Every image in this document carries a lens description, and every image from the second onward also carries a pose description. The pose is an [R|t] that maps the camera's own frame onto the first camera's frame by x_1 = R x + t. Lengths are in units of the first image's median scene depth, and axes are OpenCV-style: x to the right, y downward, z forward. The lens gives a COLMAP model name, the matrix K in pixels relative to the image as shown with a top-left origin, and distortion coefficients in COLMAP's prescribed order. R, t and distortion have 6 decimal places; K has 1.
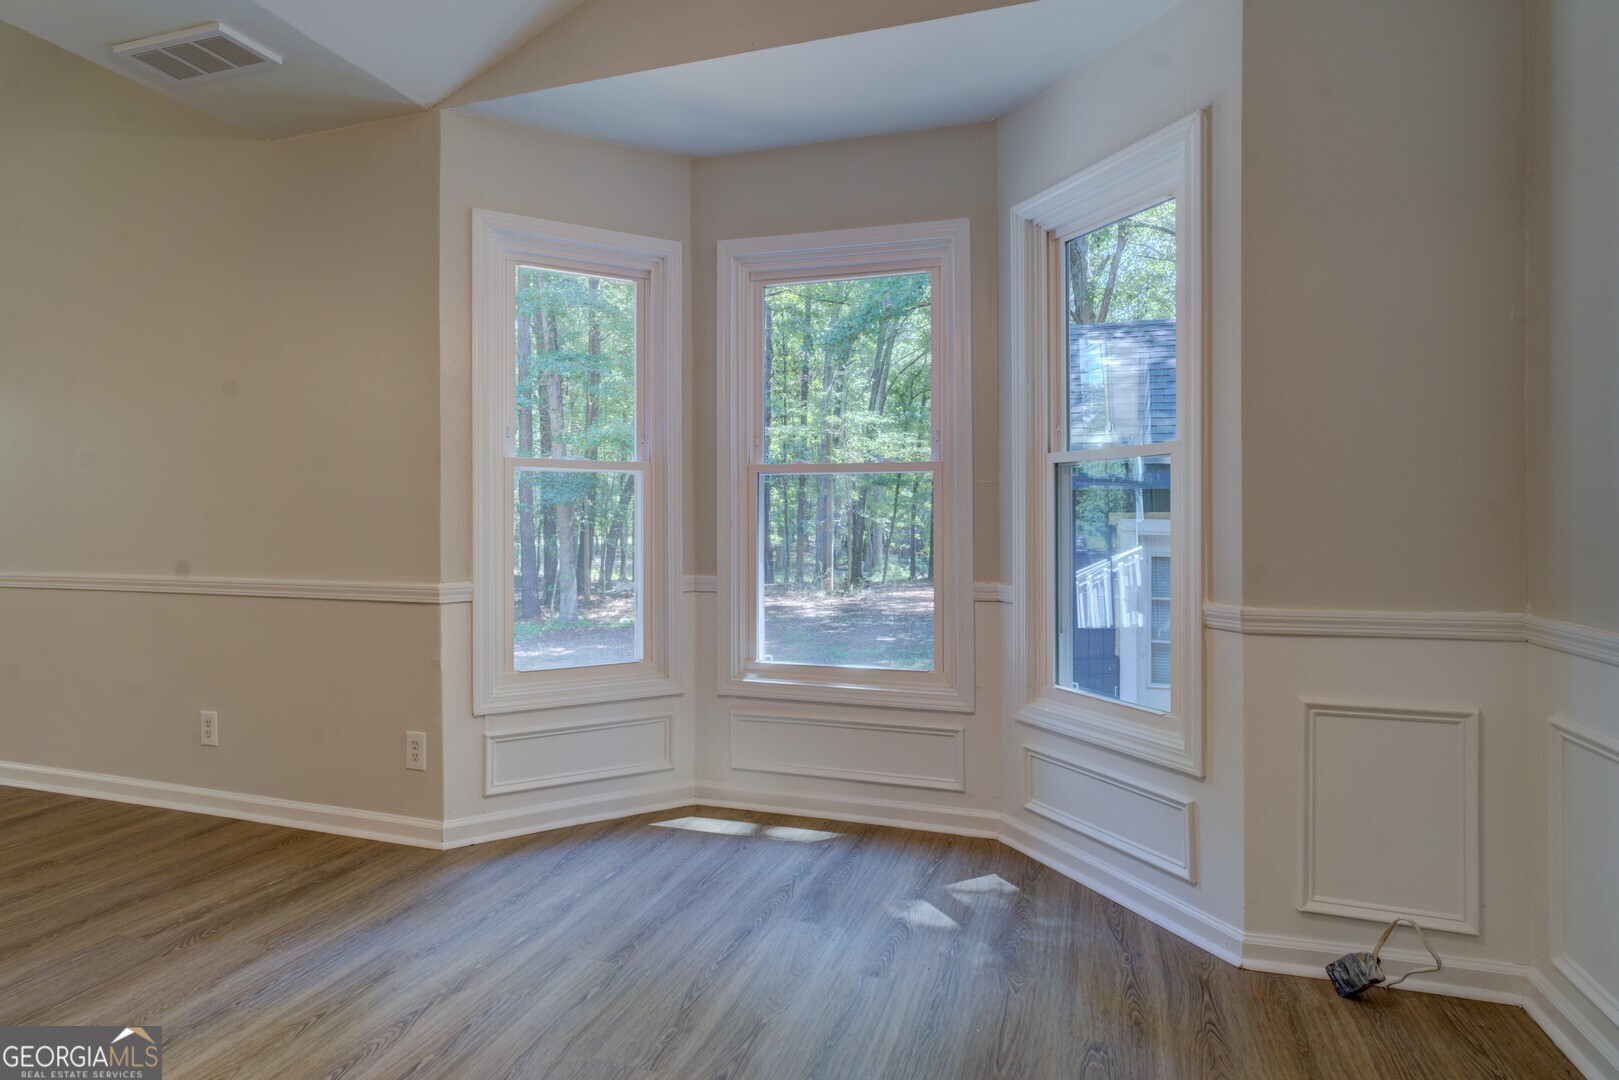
lens RADIAL K [[833.0, 0, 809.5], [0, 833.0, 540.0], [0, 0, 1]] dist [-0.001411, -0.000069]
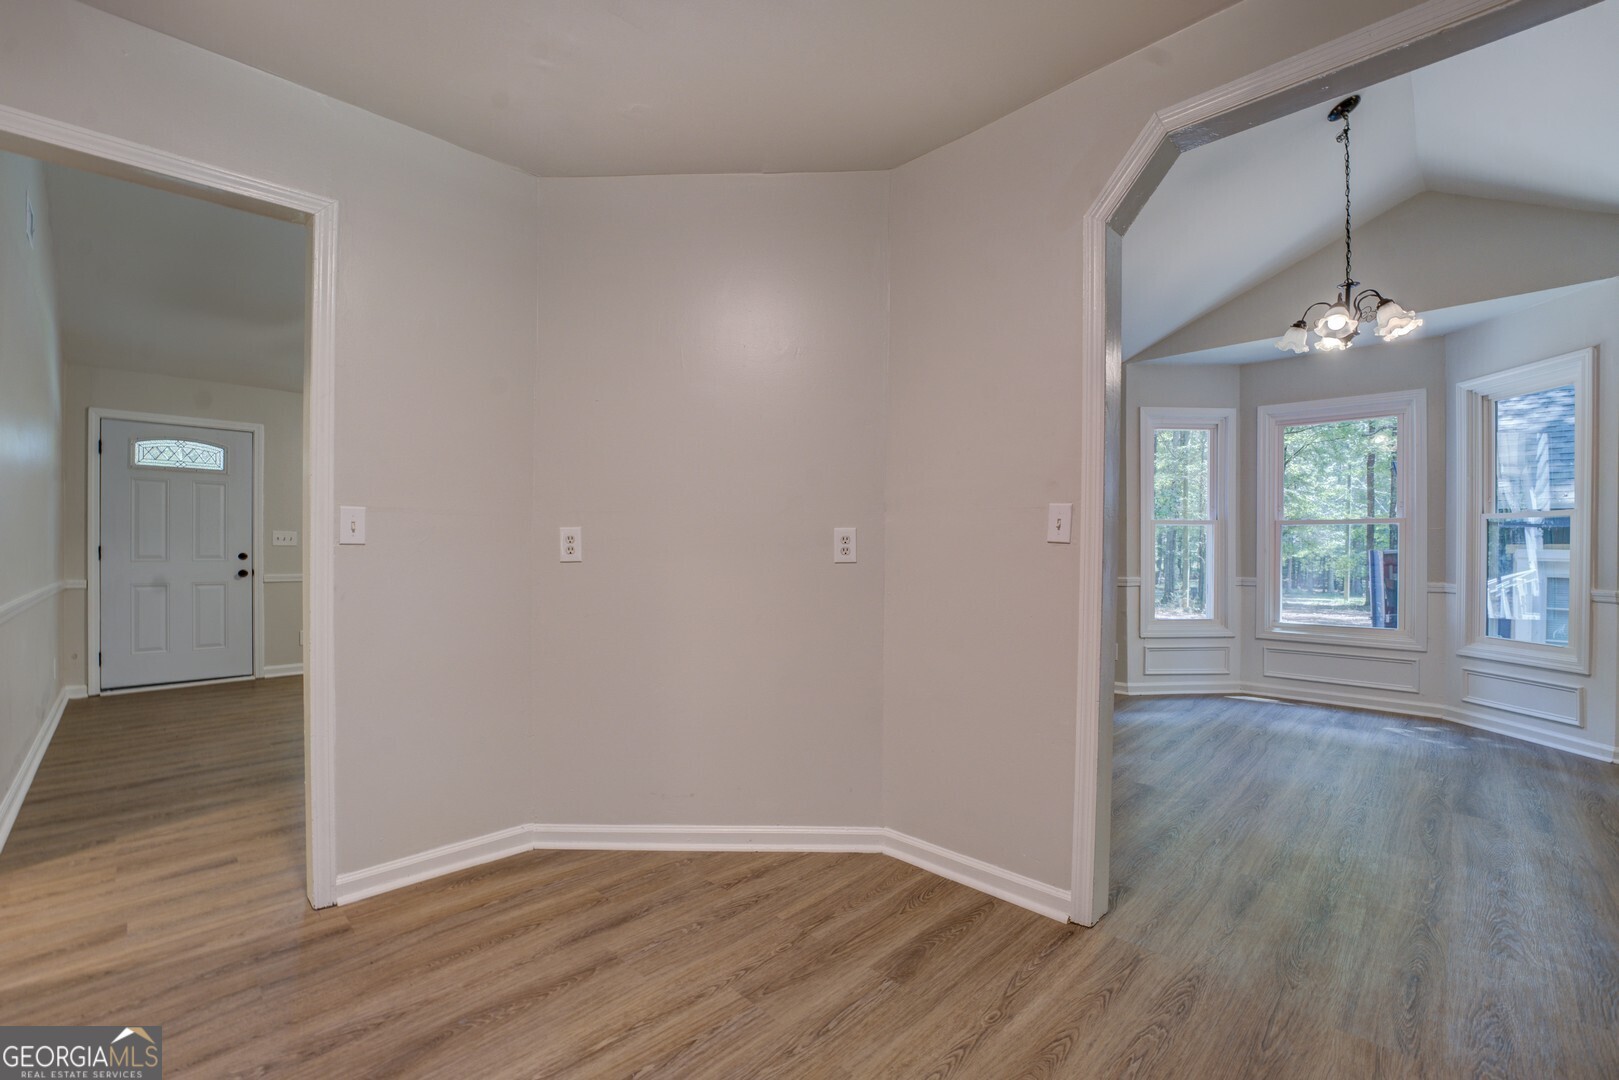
lens RADIAL K [[665.6, 0, 807.8], [0, 665.6, 567.8], [0, 0, 1]] dist [-0.034005, 0.006678]
pose [[0.896890, 0.011963, -0.442092, -0.426606], [-0.010779, 0.999928, 0.005190, 0.026538], [0.442122, 0.000110, 0.896955, -0.968996]]
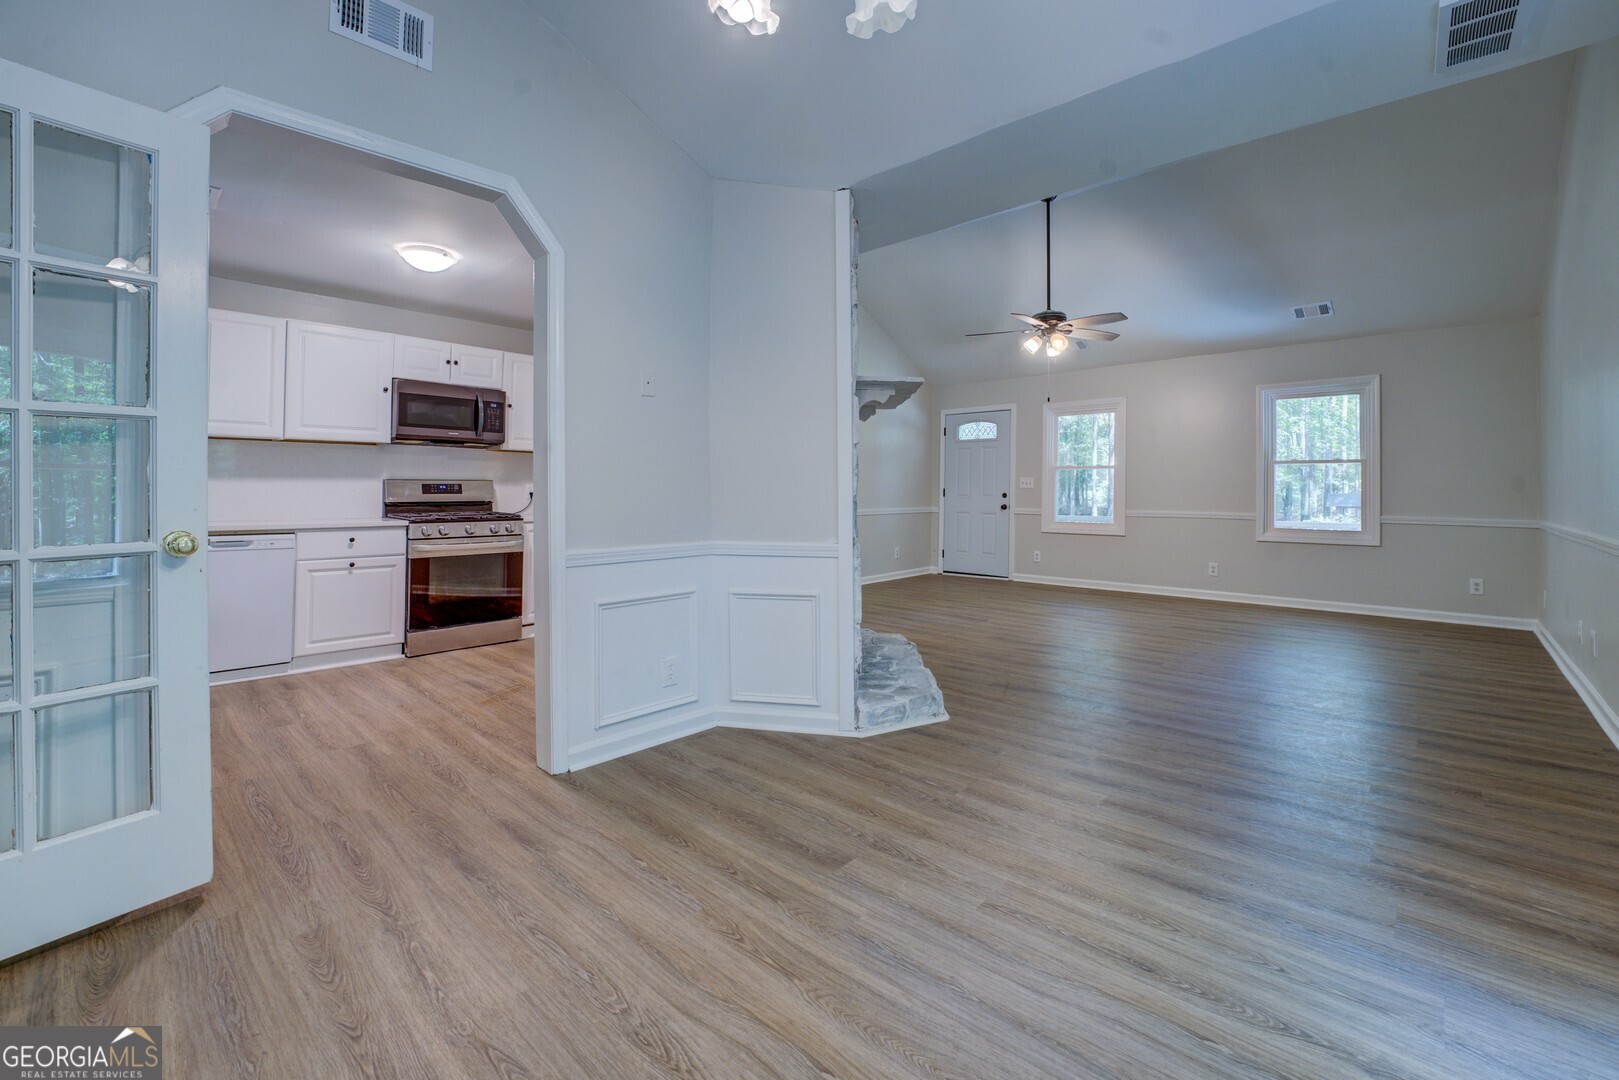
lens RADIAL K [[694.3, 0, 825.4], [0, 694.3, 481.7], [0, 0, 1]] dist [-0.012732, -0.000284]
pose [[-0.408802, -0.011270, -0.912553, 0.265973], [-0.019994, 0.999794, -0.003390, -0.012783], [0.912404, 0.016860, -0.408943, 0.511786]]
